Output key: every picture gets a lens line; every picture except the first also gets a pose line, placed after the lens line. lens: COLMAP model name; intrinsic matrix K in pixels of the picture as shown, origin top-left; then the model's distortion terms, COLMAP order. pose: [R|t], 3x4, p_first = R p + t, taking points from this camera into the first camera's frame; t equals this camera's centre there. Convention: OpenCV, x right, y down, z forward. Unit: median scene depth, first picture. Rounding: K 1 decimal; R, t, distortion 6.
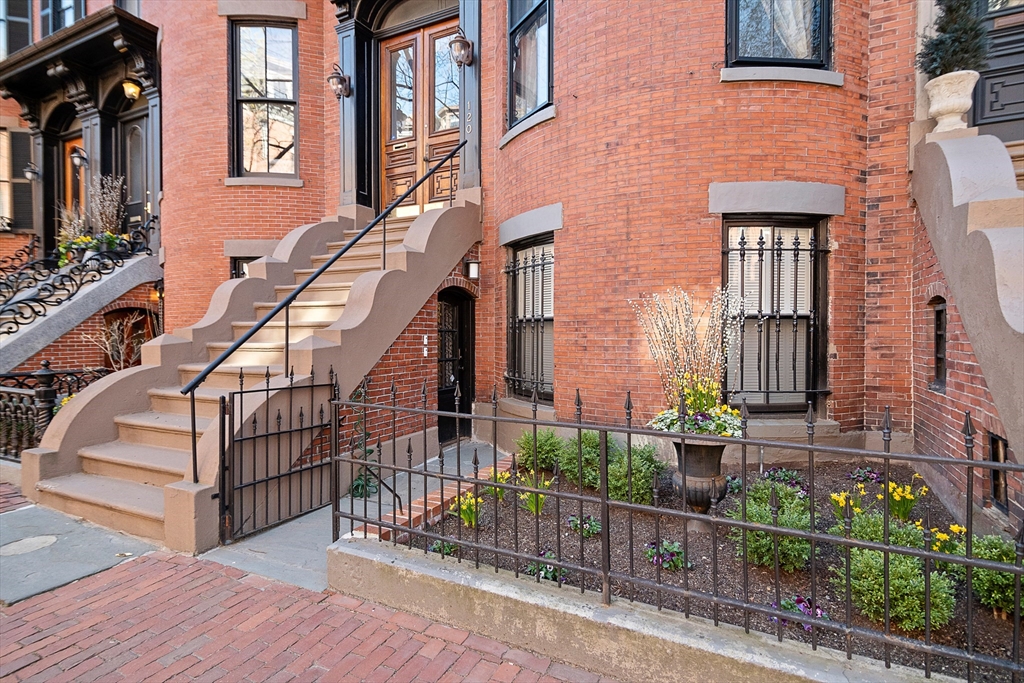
lens RADIAL K [[500.0, 0, 528.0], [0, 500.0, 349.6], [0, 0, 1]] dist [0.003692, 0.000341]
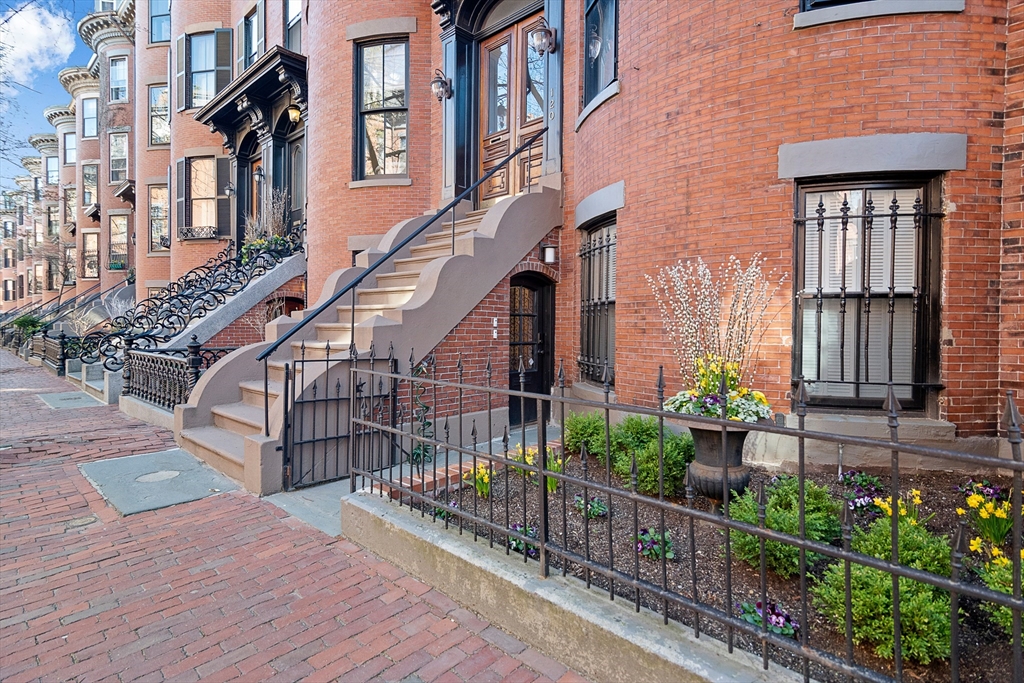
lens RADIAL K [[500.0, 0, 512.6], [0, 500.0, 337.9], [0, 0, 1]] dist [0.003692, 0.000341]
pose [[0.961246, 0.014712, -0.275298, 0.150452], [-0.015510, 0.999879, -0.000722, 0.017241], [0.275254, 0.004964, 0.961359, 0.014343]]
